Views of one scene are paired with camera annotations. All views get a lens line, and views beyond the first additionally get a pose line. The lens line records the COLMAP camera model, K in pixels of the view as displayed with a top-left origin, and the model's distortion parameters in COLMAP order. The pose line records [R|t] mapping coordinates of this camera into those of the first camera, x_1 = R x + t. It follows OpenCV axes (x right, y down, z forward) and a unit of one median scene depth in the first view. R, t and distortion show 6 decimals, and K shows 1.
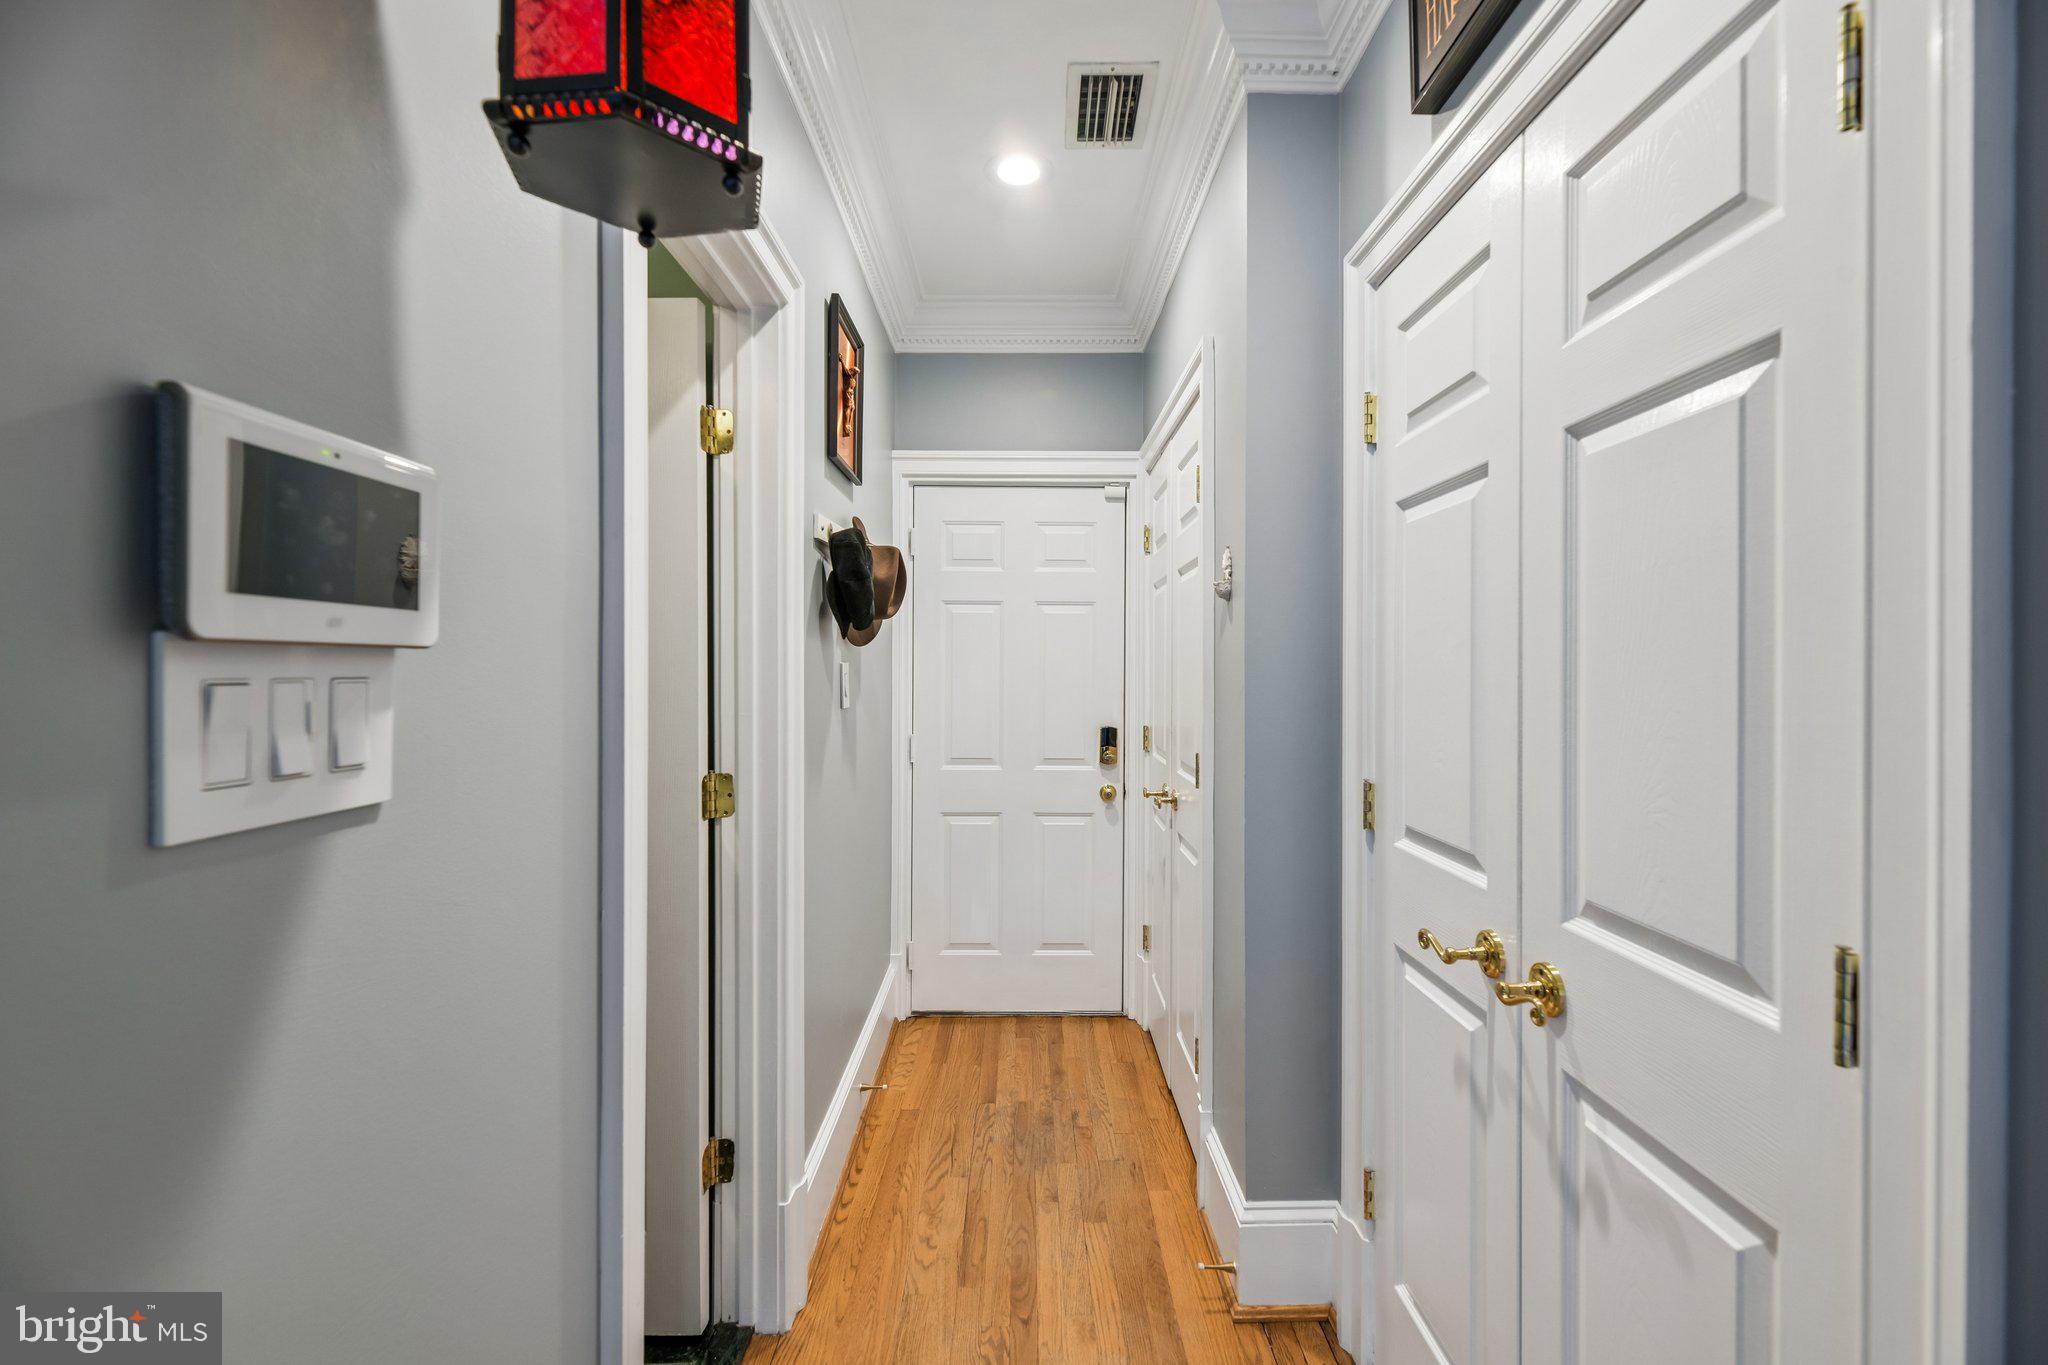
lens RADIAL K [[825.6, 0, 1032.6], [0, 825.6, 677.4], [0, 0, 1]] dist [0.011374, -0.004114]
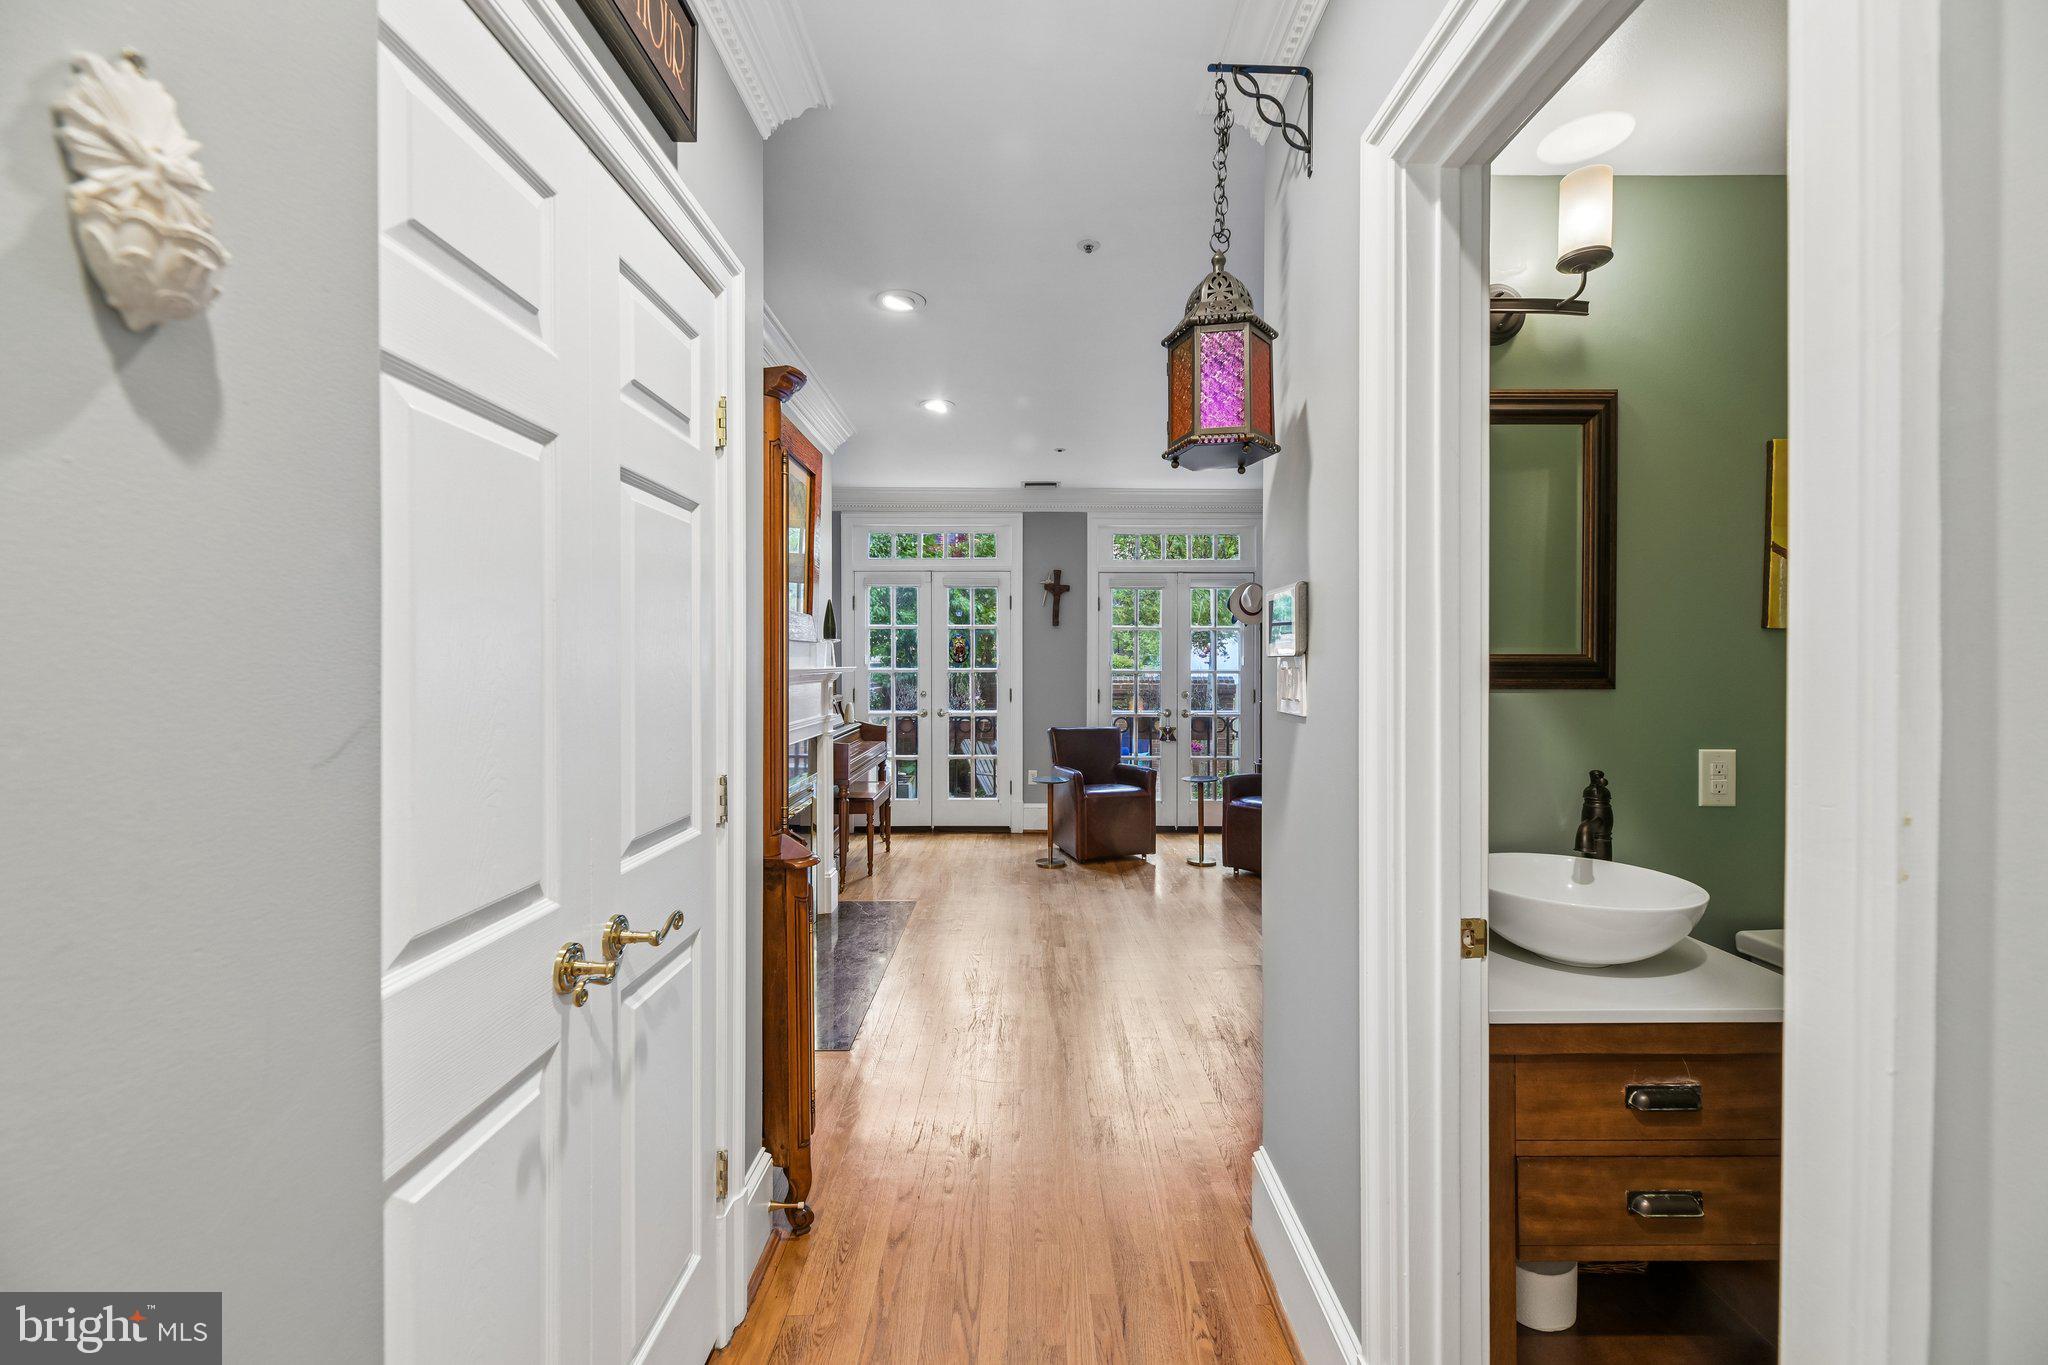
lens RADIAL K [[825.6, 0, 1032.6], [0, 825.6, 677.4], [0, 0, 1]] dist [0.011374, -0.004114]
pose [[-0.999983, -0.001805, 0.005463, 0.010283], [-0.001664, 0.999670, 0.025616, -0.011601], [-0.005507, 0.025606, -0.999657, 1.146314]]
